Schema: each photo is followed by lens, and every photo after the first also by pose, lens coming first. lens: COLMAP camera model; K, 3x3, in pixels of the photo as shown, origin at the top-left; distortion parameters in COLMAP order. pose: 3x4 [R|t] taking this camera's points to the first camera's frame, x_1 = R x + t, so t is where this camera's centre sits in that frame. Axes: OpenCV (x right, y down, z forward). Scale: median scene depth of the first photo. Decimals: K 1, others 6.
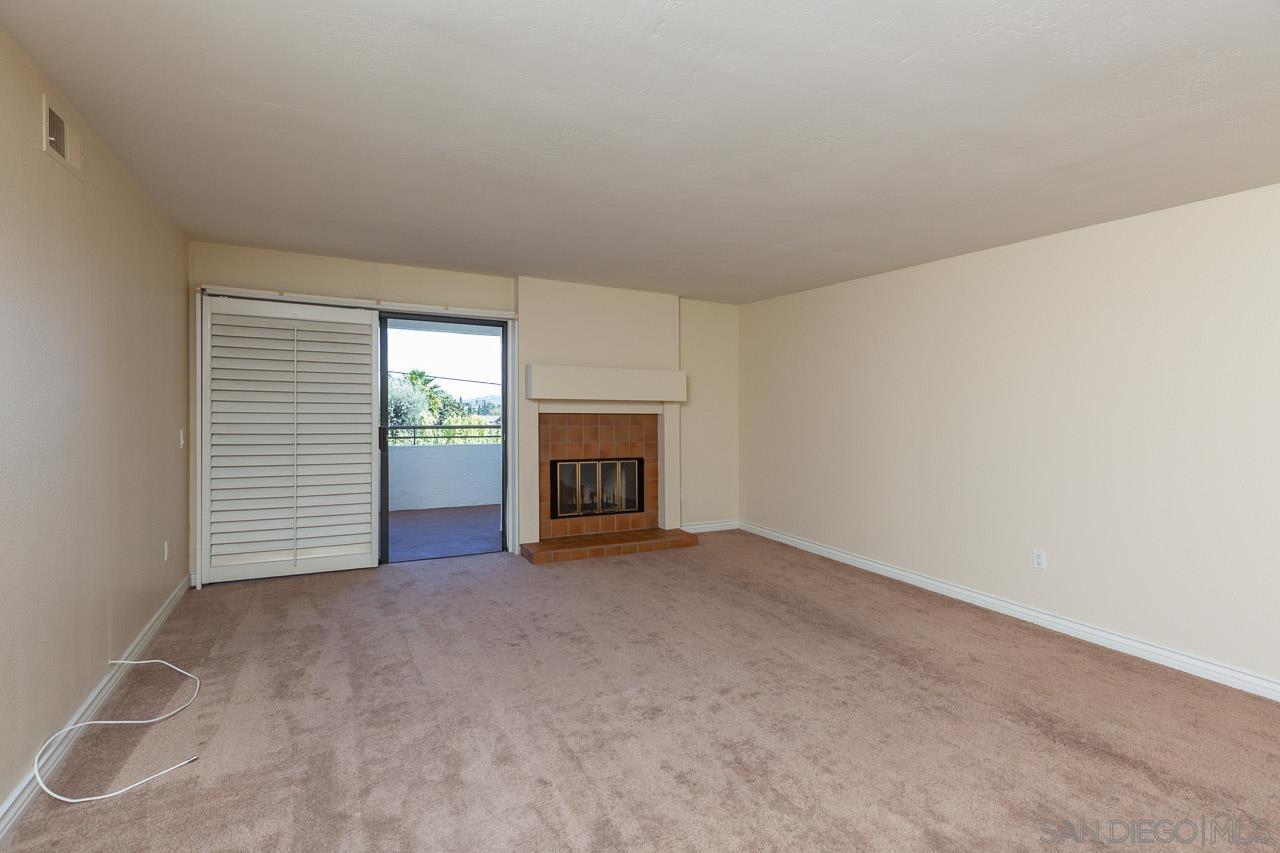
lens RADIAL K [[583.3, 0, 639.7], [0, 583.3, 422.3], [0, 0, 1]] dist [0.005006, 0.000331]
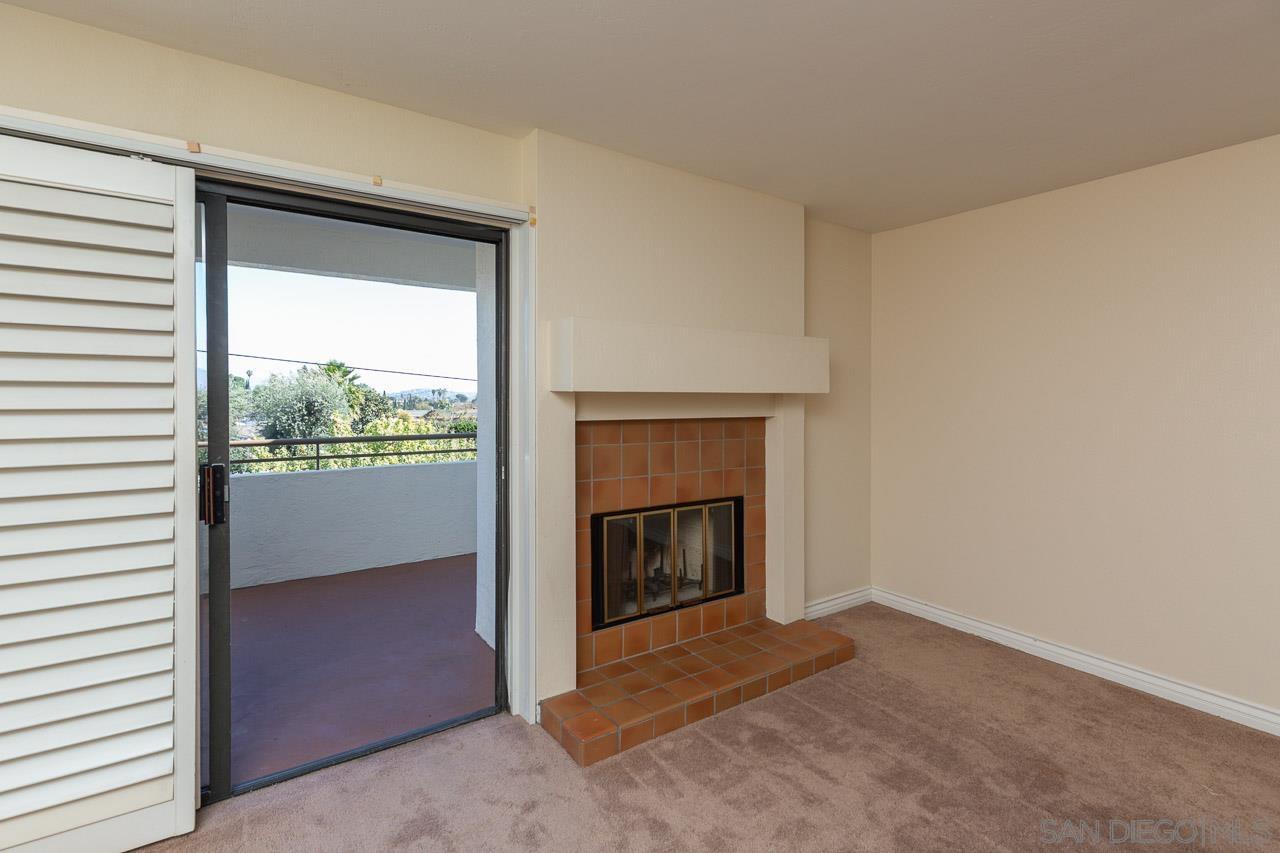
lens RADIAL K [[583.3, 0, 632.9], [0, 583.3, 395.3], [0, 0, 1]] dist [0.005006, 0.000331]
pose [[0.994363, -0.012078, 0.105343, -0.156735], [0.015388, 0.999411, -0.030661, -0.019728], [-0.104911, 0.032109, 0.993963, 0.456987]]
